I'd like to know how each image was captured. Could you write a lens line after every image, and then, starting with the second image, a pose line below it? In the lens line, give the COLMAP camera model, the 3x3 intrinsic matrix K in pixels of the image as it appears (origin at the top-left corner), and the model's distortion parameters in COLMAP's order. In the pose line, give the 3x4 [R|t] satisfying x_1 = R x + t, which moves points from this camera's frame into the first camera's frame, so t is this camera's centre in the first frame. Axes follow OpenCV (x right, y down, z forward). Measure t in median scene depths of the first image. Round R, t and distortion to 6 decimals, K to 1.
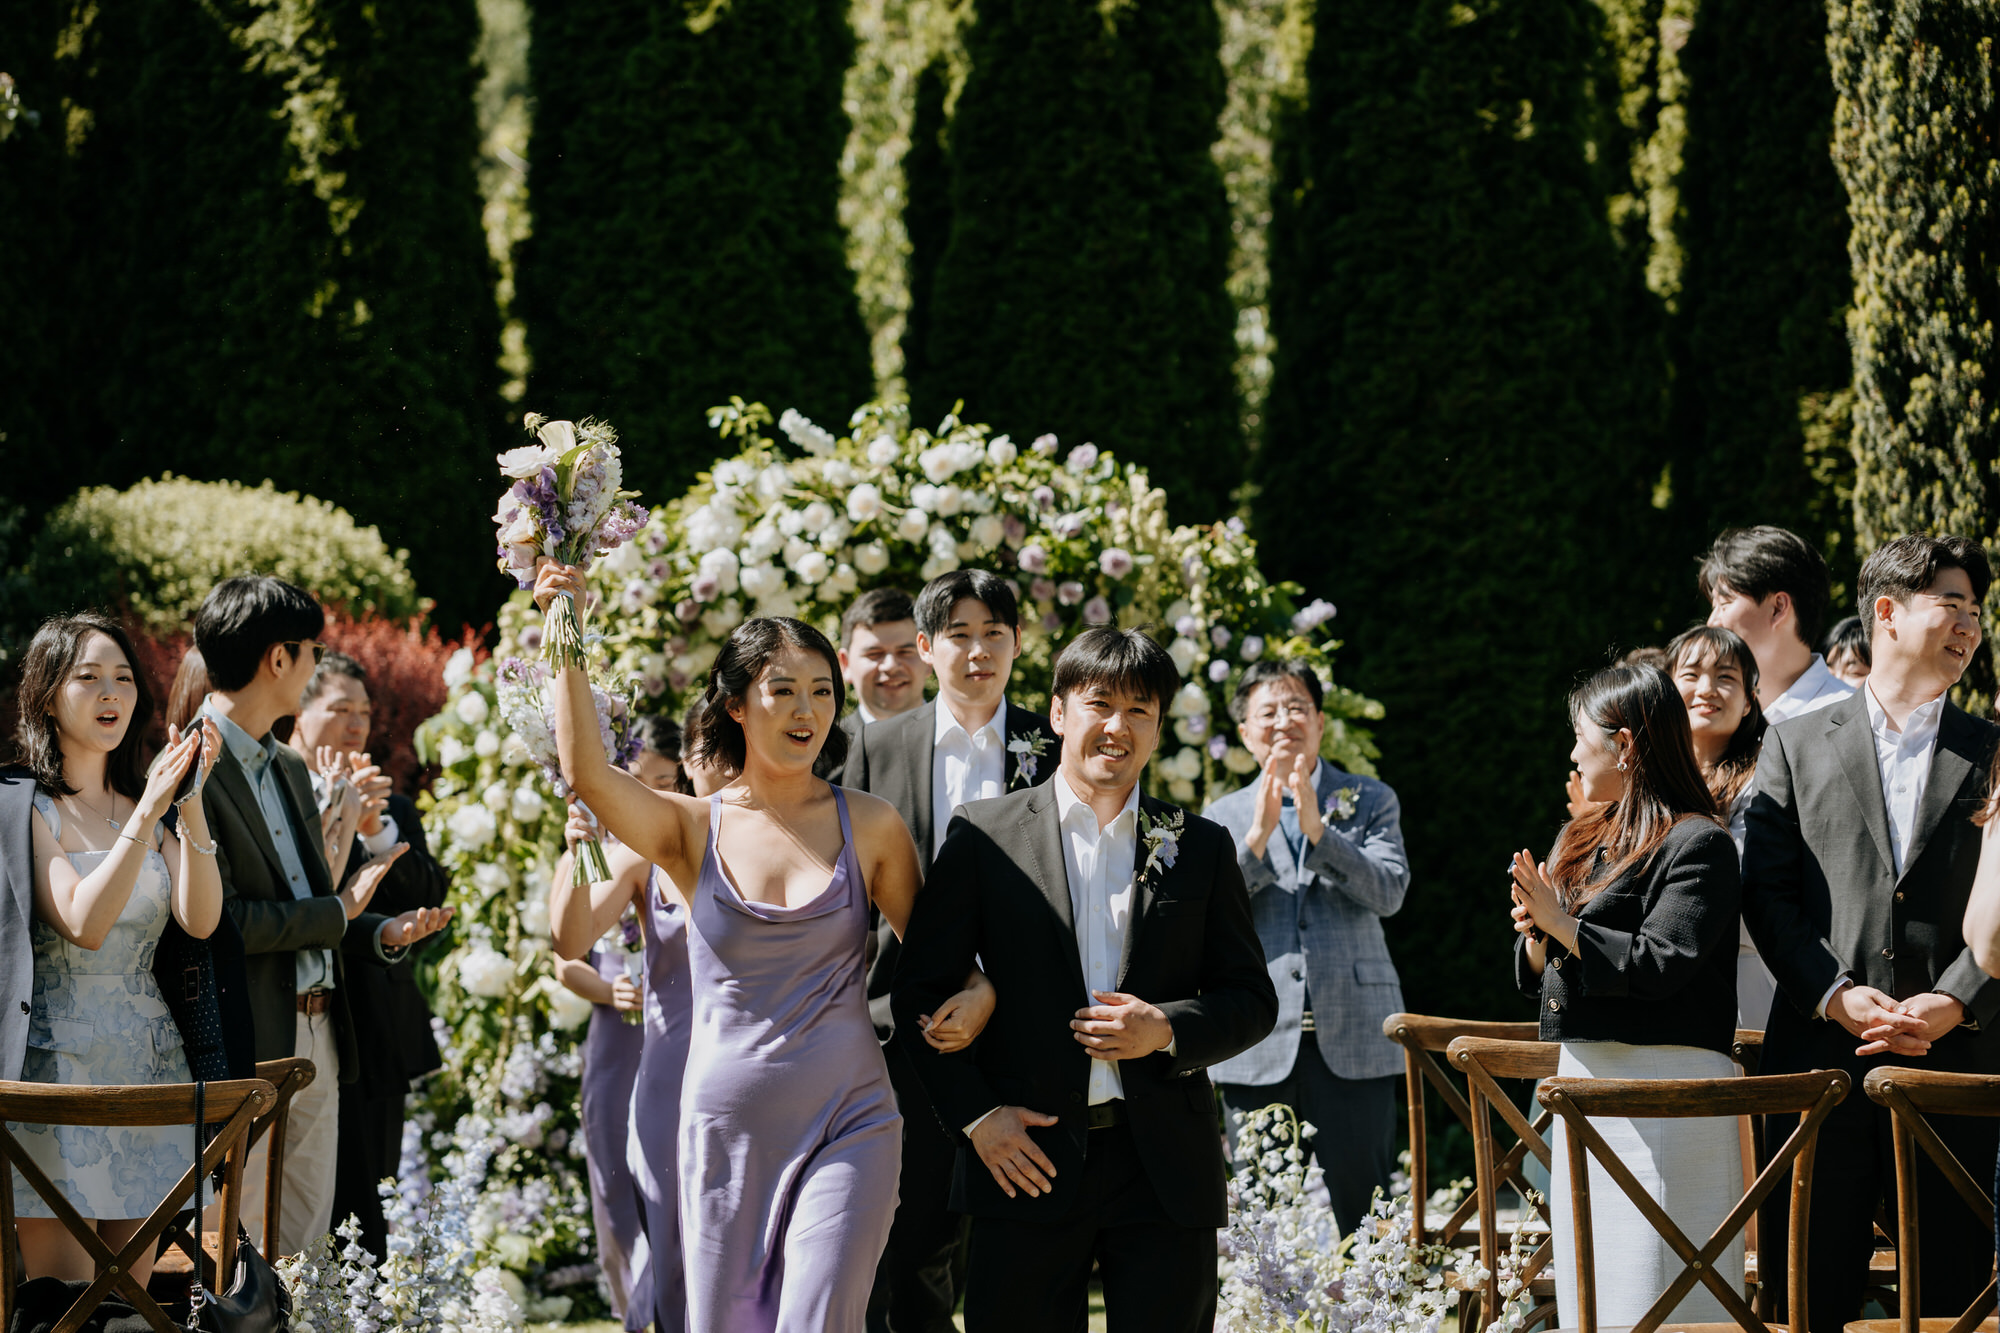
lens RADIAL K [[6470.1, 0, 895.3], [0, 6470.1, 726.8], [0, 0, 1]] dist [0.148872, 1.323123]
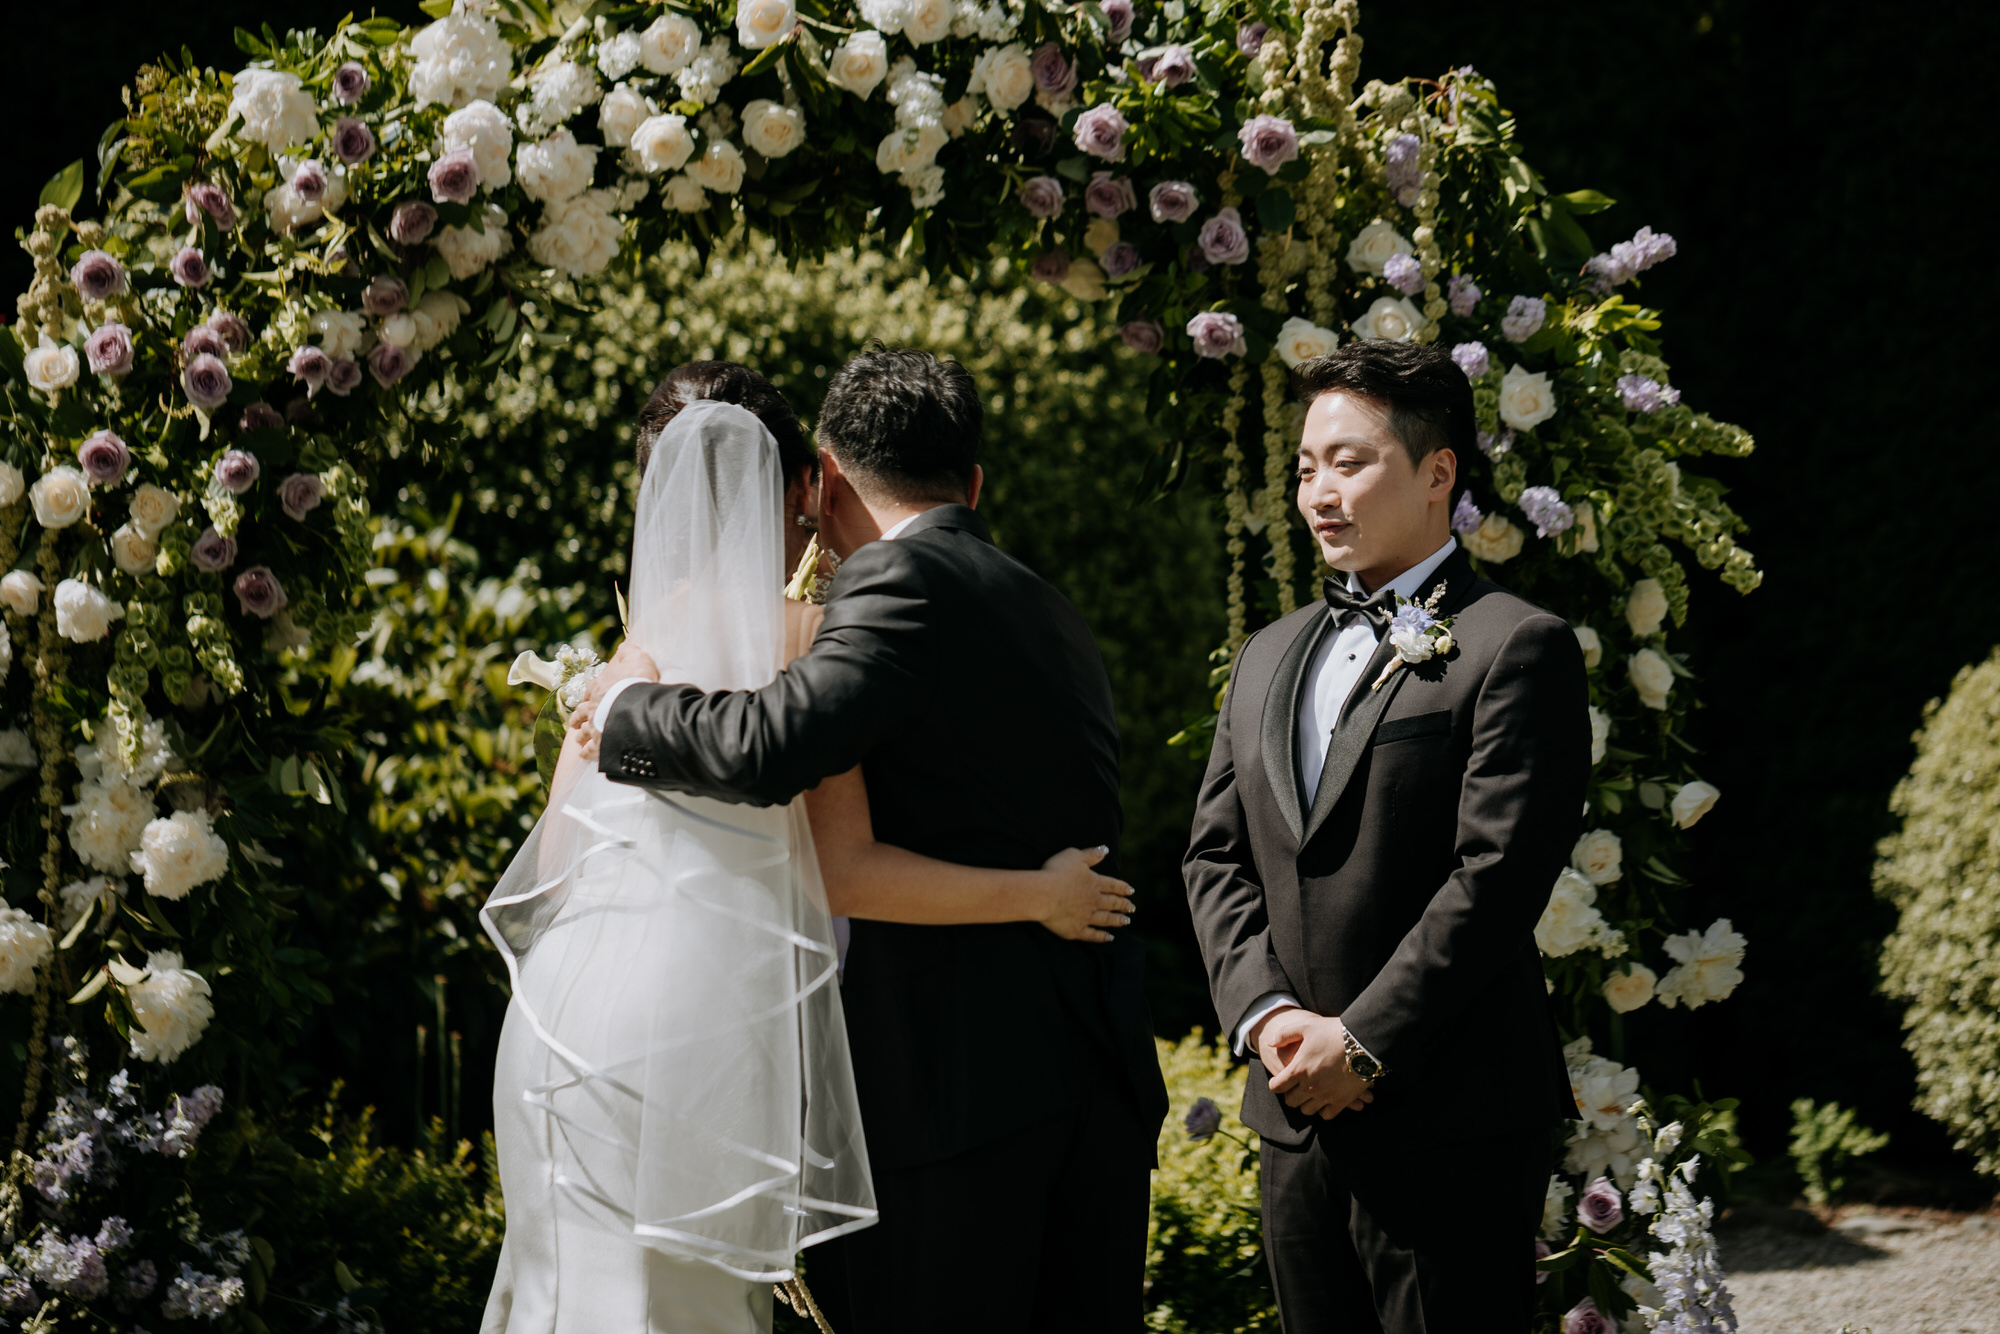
lens RADIAL K [[6470.1, 0, 895.3], [0, 6470.1, 727.3], [0, 0, 1]] dist [0.148872, 1.323123]
pose [[0.994106, 0.008737, 0.108057, -0.048367], [-0.013049, 0.999144, 0.039259, 0.000663], [-0.107621, -0.040438, 0.993369, 0.496626]]
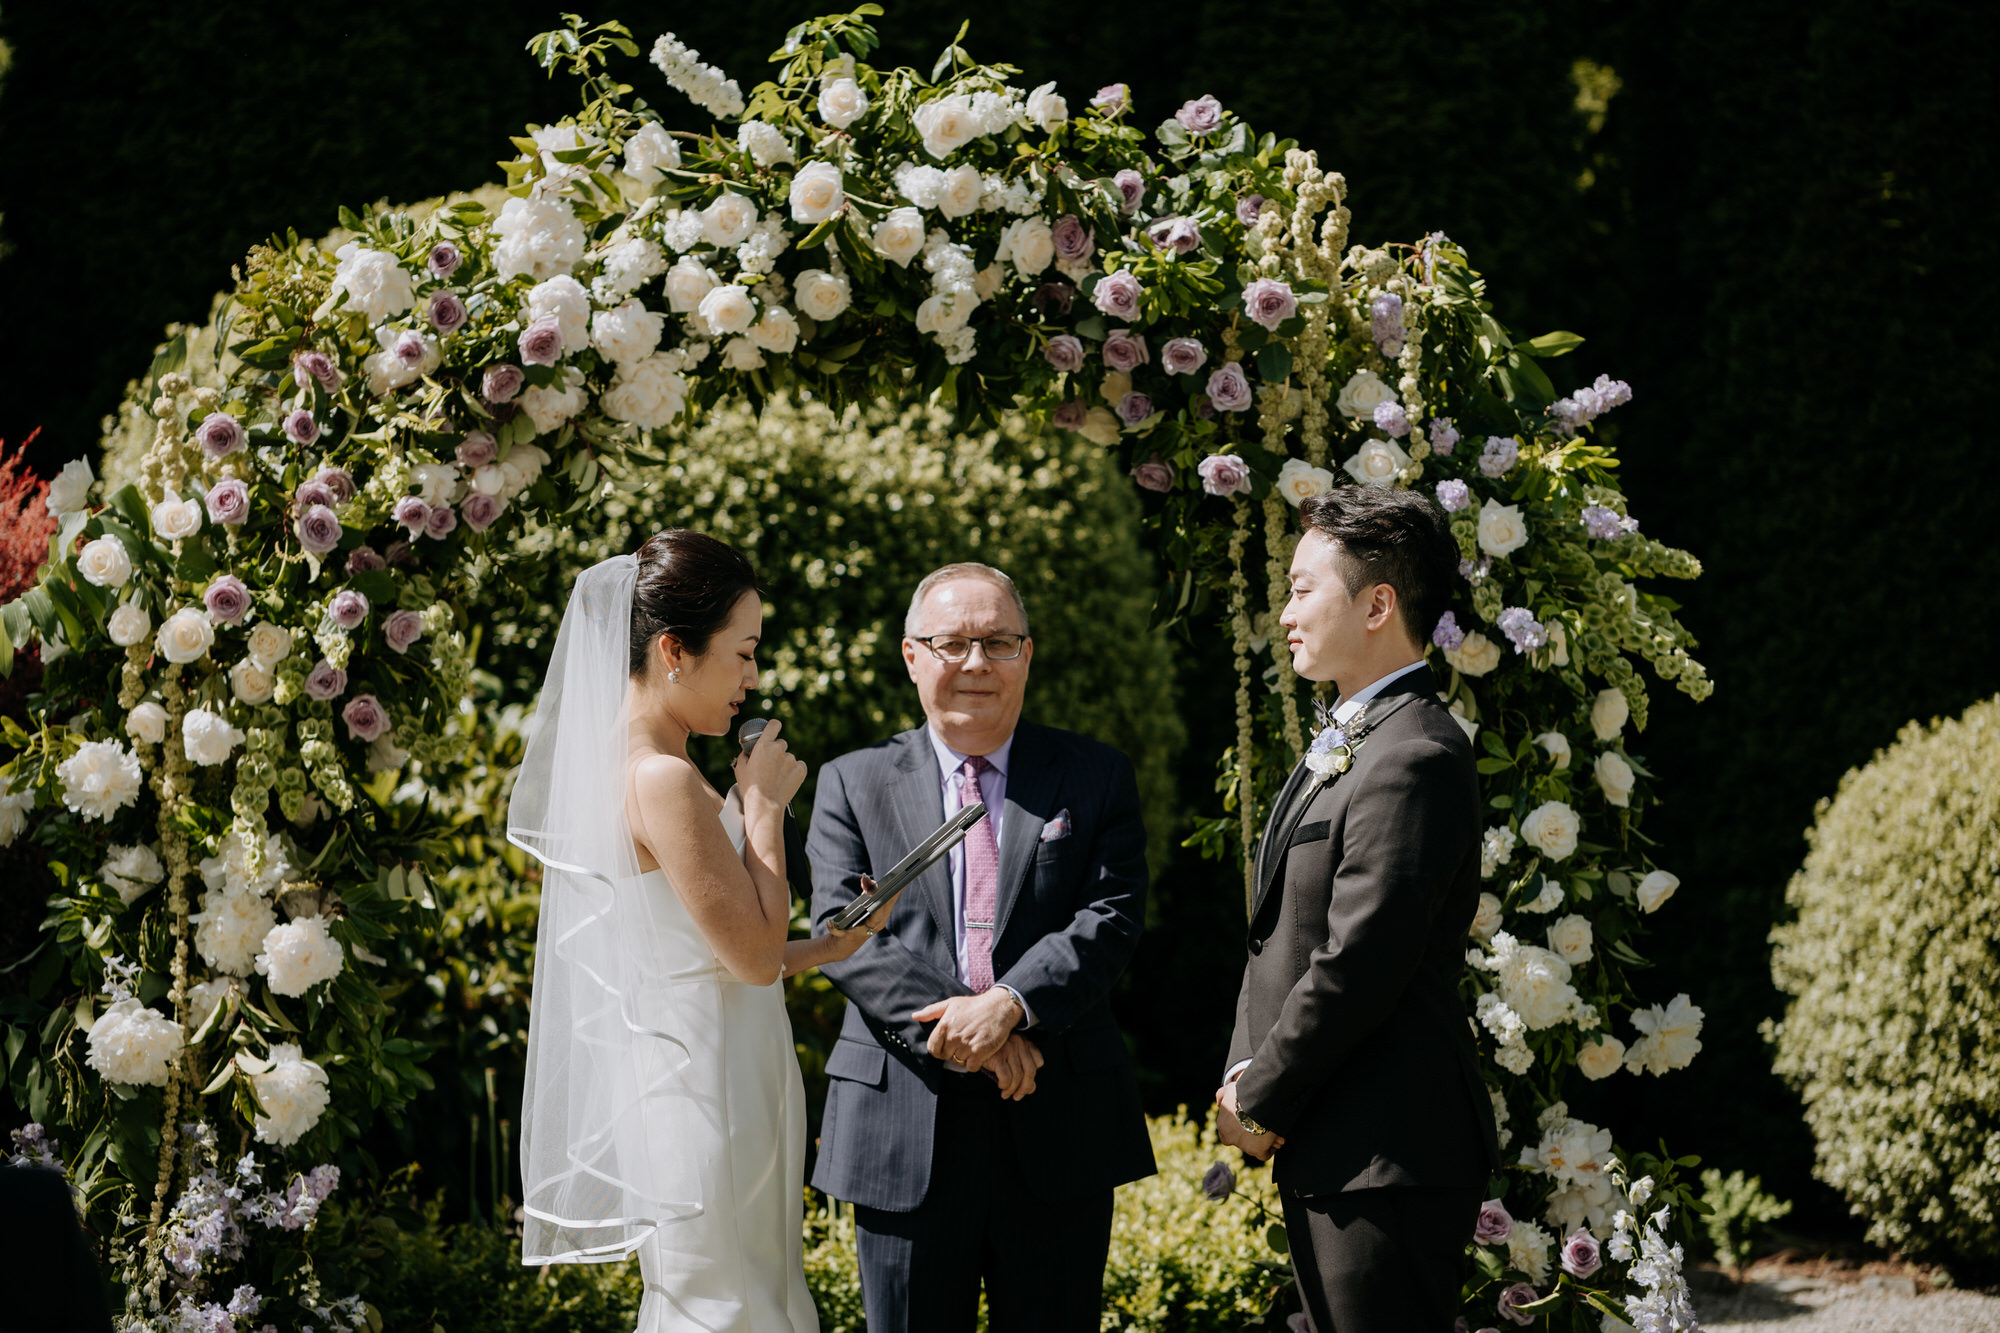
lens RADIAL K [[6225.7, 0, 955.9], [0, 6225.7, 663.5], [0, 0, 1]] dist [0.086631, 1.409892]
pose [[0.990482, -0.001830, 0.137632, -0.066531], [0.000475, 0.999951, 0.009873, 0.000602], [-0.137643, -0.009714, 0.990434, 0.464710]]
